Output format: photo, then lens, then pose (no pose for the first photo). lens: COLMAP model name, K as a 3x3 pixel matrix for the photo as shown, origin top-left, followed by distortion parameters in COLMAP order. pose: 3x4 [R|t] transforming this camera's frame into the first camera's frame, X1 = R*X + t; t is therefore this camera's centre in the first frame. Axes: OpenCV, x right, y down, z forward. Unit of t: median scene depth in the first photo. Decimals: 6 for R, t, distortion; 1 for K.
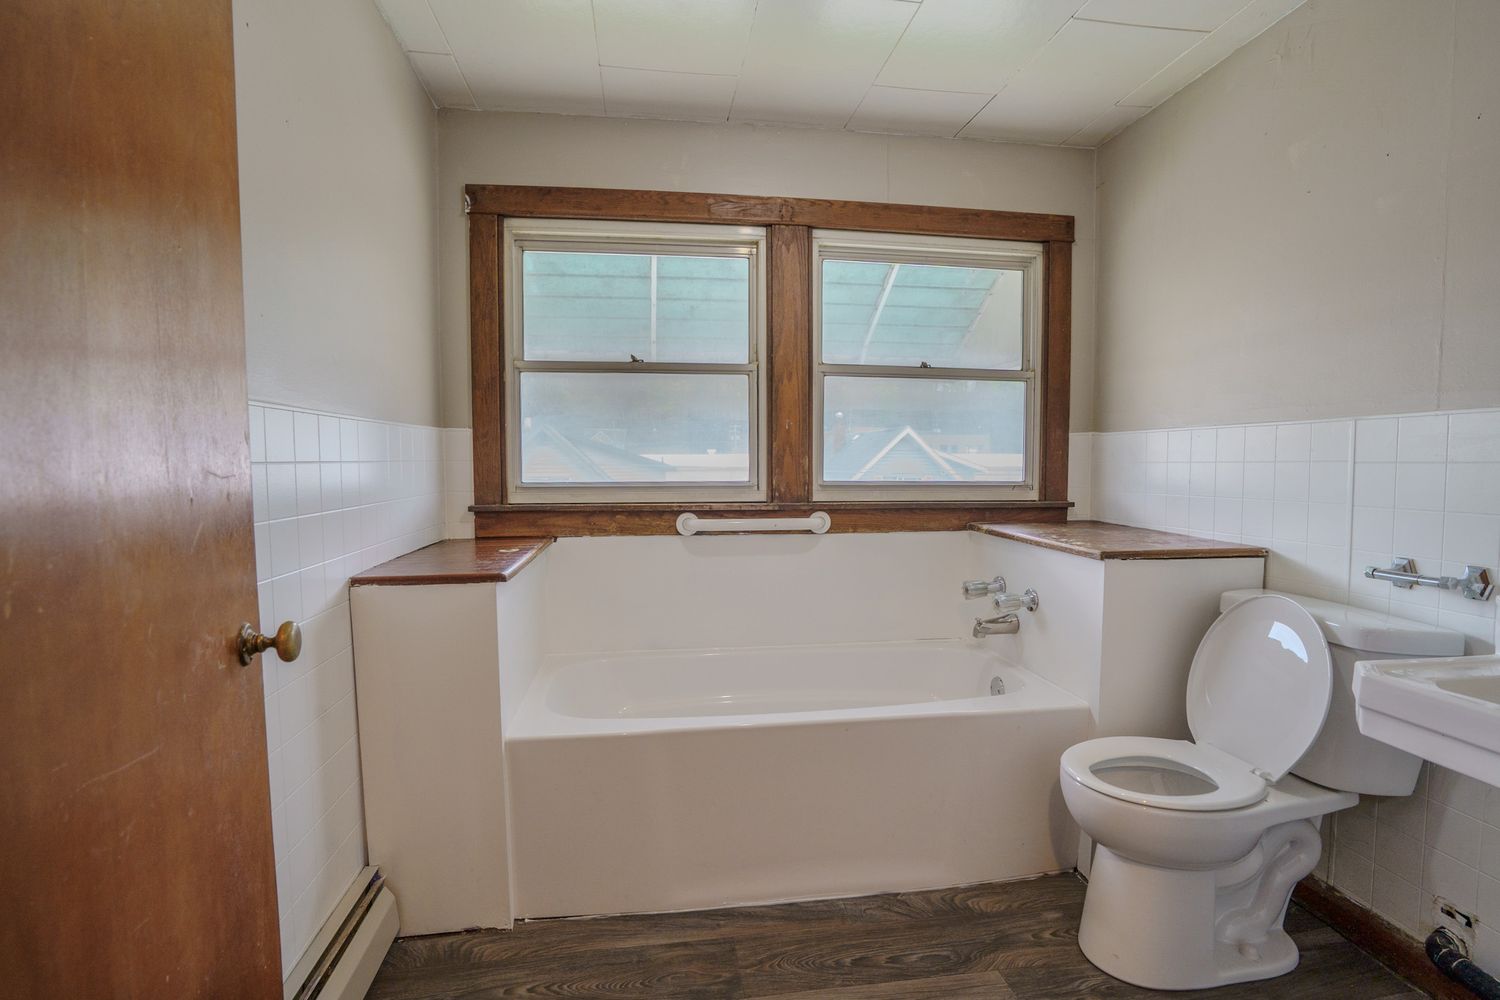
lens RADIAL K [[708.0, 0, 760.9], [0, 708.0, 505.2], [0, 0, 1]] dist [-0.061890, 0.024476]
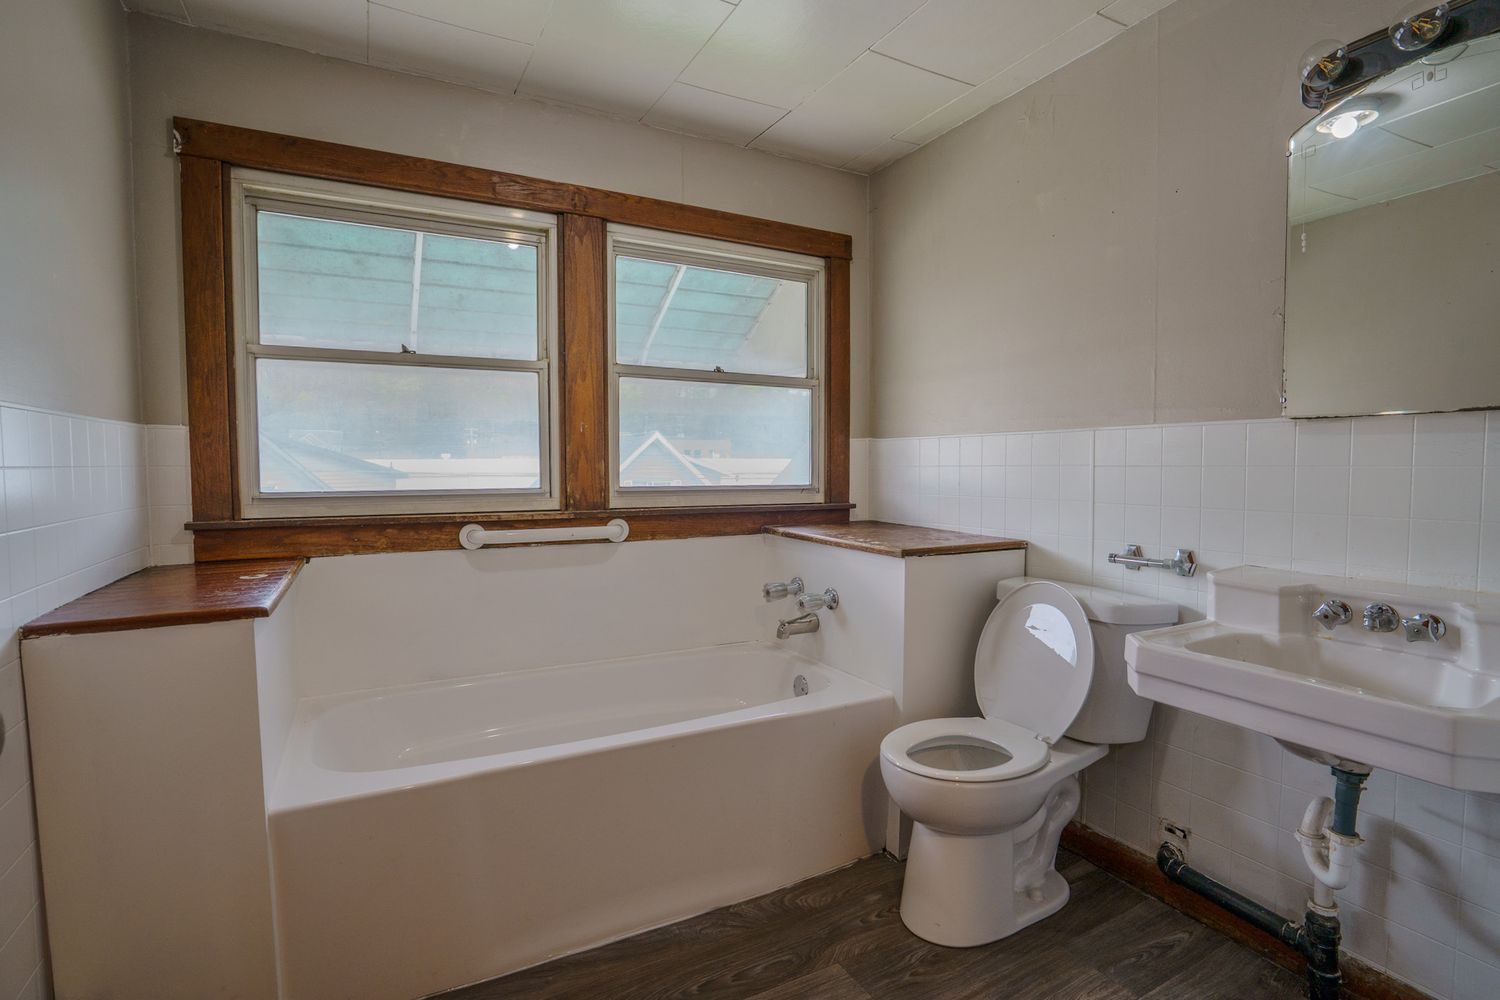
lens RADIAL K [[708.0, 0, 760.9], [0, 708.0, 505.2], [0, 0, 1]] dist [-0.061890, 0.024476]
pose [[0.939355, -0.019449, 0.342394, -0.064332], [0.021811, 0.999757, -0.003049, -0.002386], [-0.342252, 0.010332, 0.939551, 0.042201]]
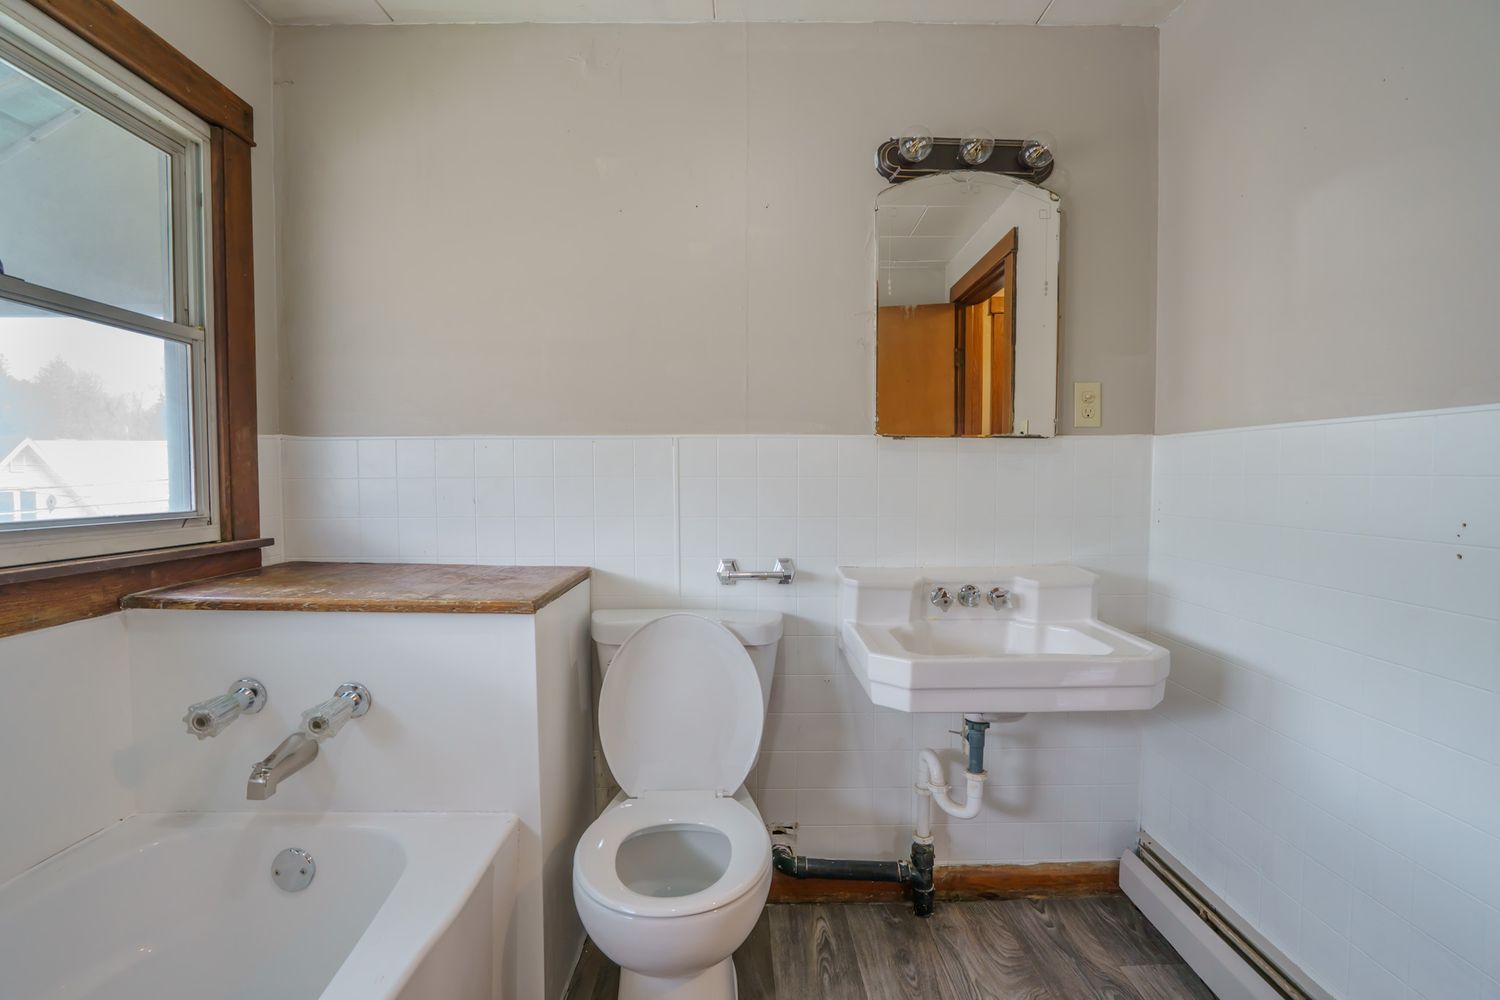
lens RADIAL K [[699.4, 0, 746.3], [0, 699.4, 504.4], [0, 0, 1]] dist [-0.062861, 0.024309]
pose [[0.142933, -0.042173, 0.988834, -0.149292], [0.060145, 0.997615, 0.033854, -0.035703], [-0.987903, 0.054634, 0.145128, 0.516854]]
